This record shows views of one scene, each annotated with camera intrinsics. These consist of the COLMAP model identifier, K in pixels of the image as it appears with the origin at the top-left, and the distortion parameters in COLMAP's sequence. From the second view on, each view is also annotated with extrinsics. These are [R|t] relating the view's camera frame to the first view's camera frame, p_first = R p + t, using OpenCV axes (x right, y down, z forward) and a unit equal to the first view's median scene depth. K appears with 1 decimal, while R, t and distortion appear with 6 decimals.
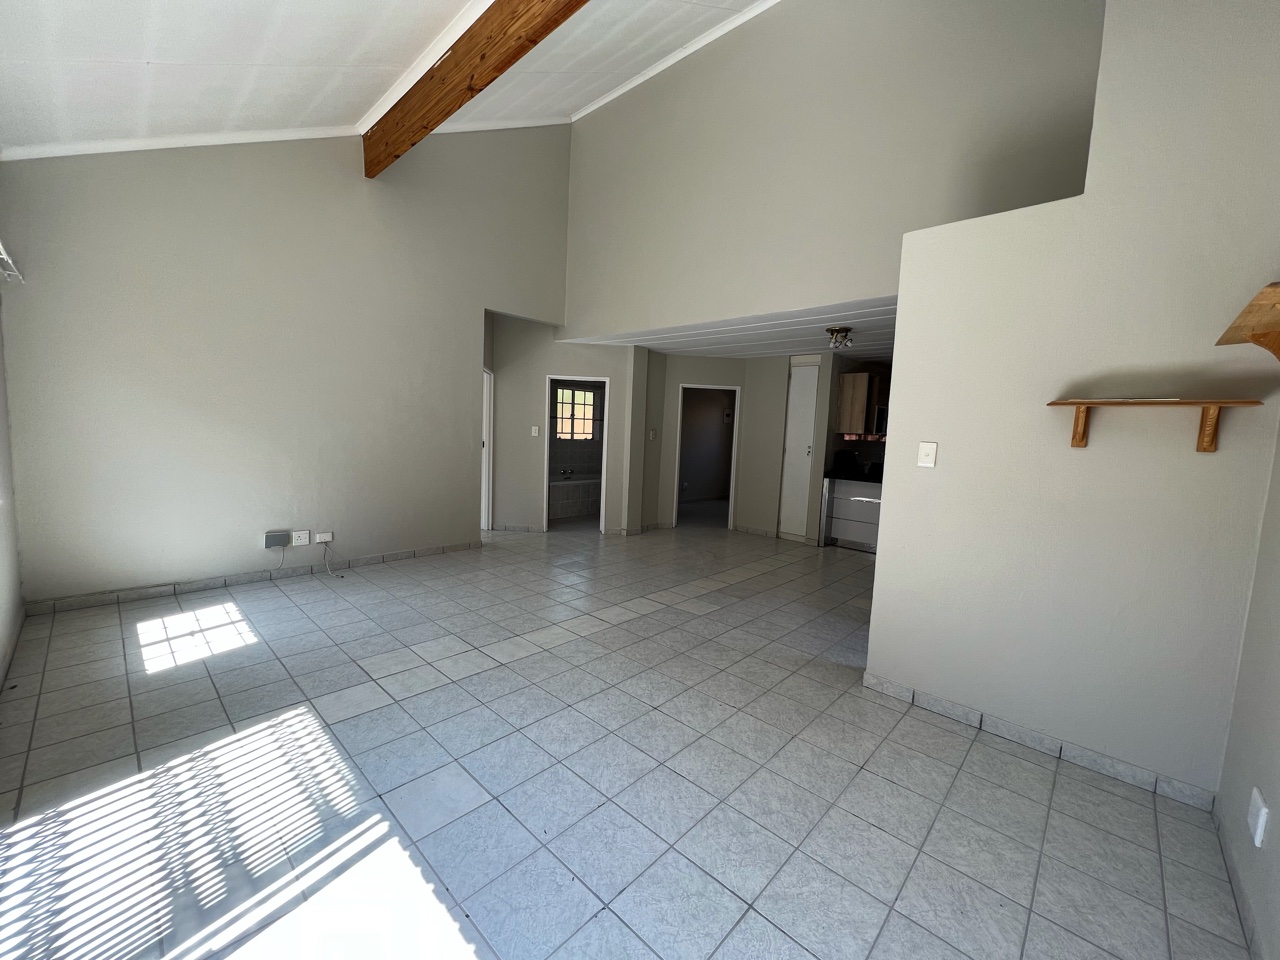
lens RADIAL K [[509.9, 0, 635.8], [0, 509.9, 477.9], [0, 0, 1]] dist [-0.002460, -0.000082]
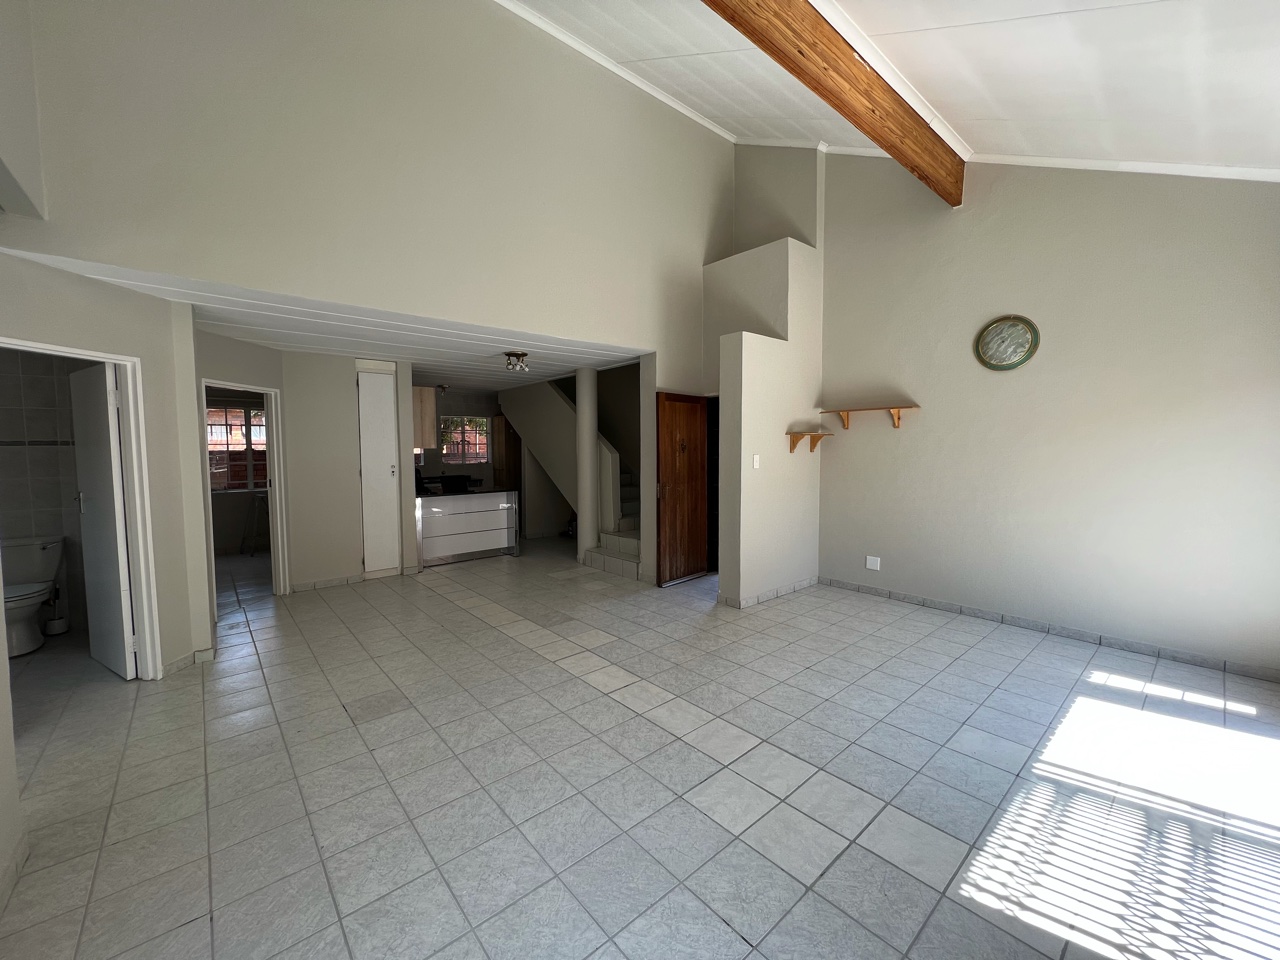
lens RADIAL K [[509.9, 0, 637.4], [0, 509.9, 477.4], [0, 0, 1]] dist [-0.002460, -0.000082]
pose [[0.099515, -0.104763, 0.989506, -1.182537], [0.105122, 0.989984, 0.094241, -0.193559], [-0.989468, 0.094640, 0.109531, 1.170636]]
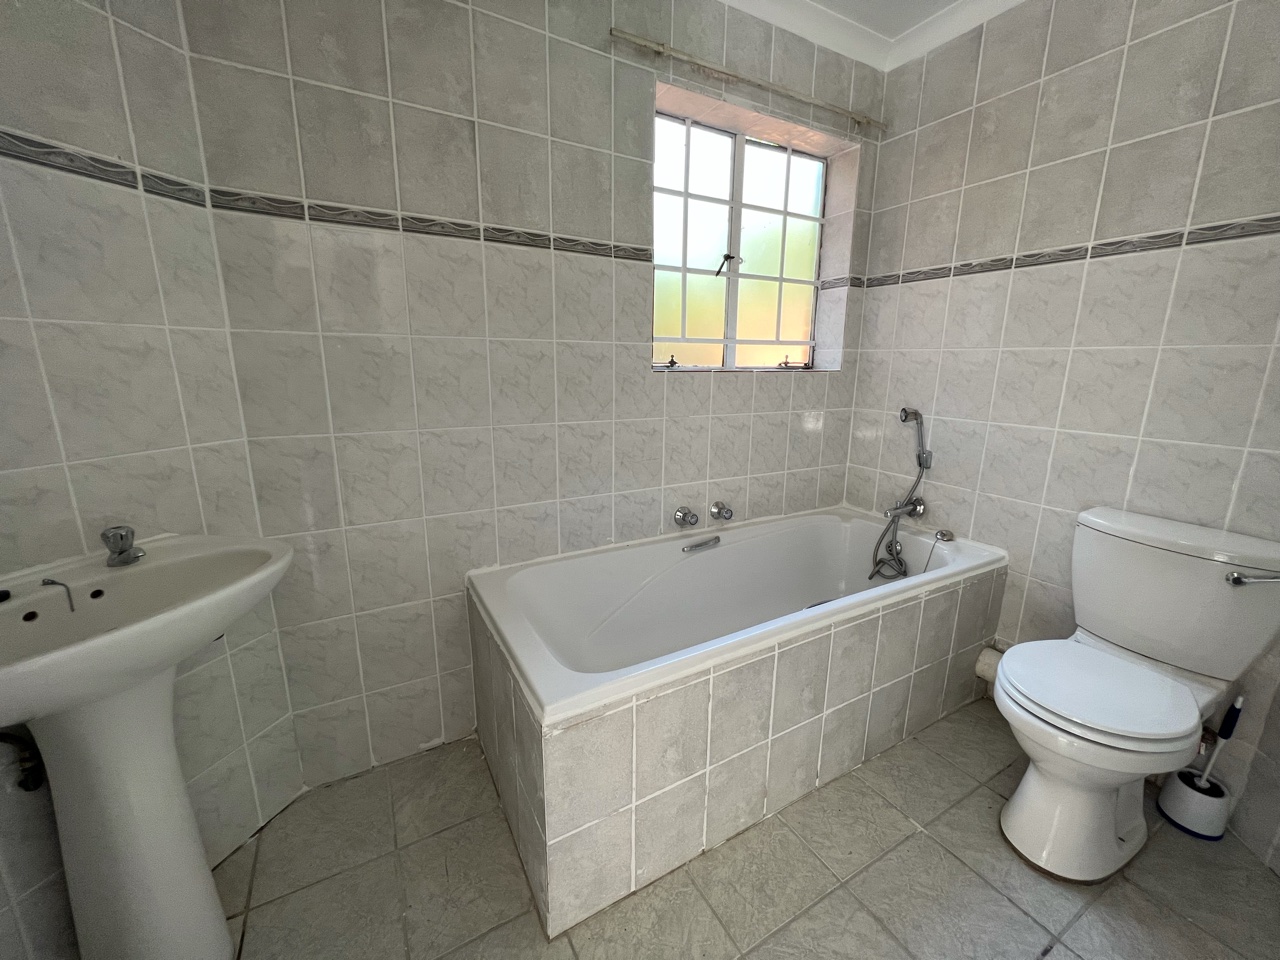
lens RADIAL K [[509.9, 0, 632.4], [0, 509.9, 470.5], [0, 0, 1]] dist [-0.002460, -0.000082]
pose [[0.950625, 0.036259, -0.308217, -0.304788], [0.001399, 0.992640, 0.121091, -0.187870], [0.310340, -0.115543, 0.943578, 2.504875]]
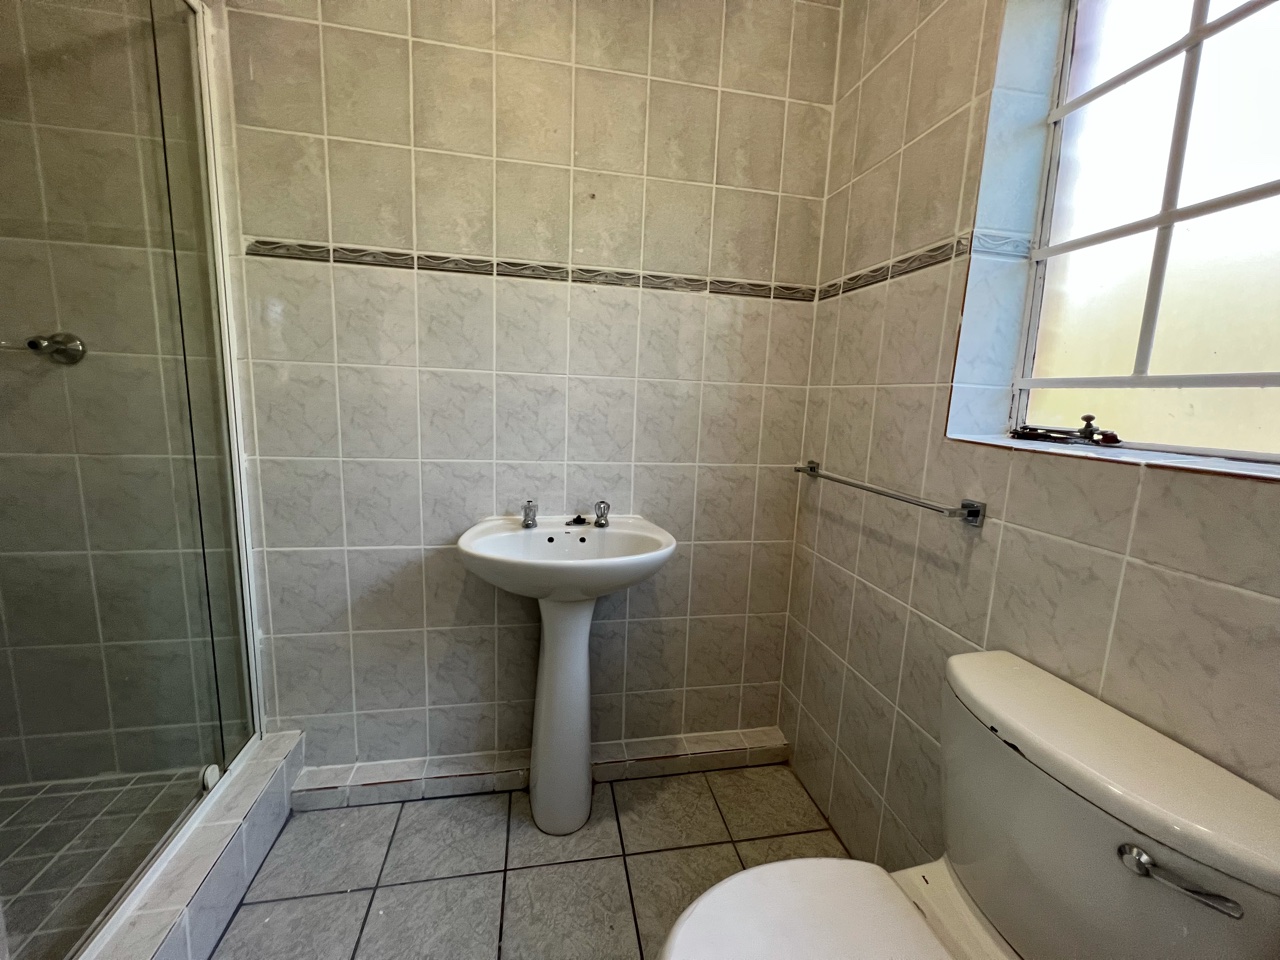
lens RADIAL K [[509.9, 0, 640.2], [0, 509.9, 476.5], [0, 0, 1]] dist [-0.002460, -0.000082]
pose [[0.809971, 0.077481, -0.581329, -0.117015], [-0.051475, 0.996801, 0.061135, -0.196316], [0.584206, -0.019594, 0.811369, 2.709739]]
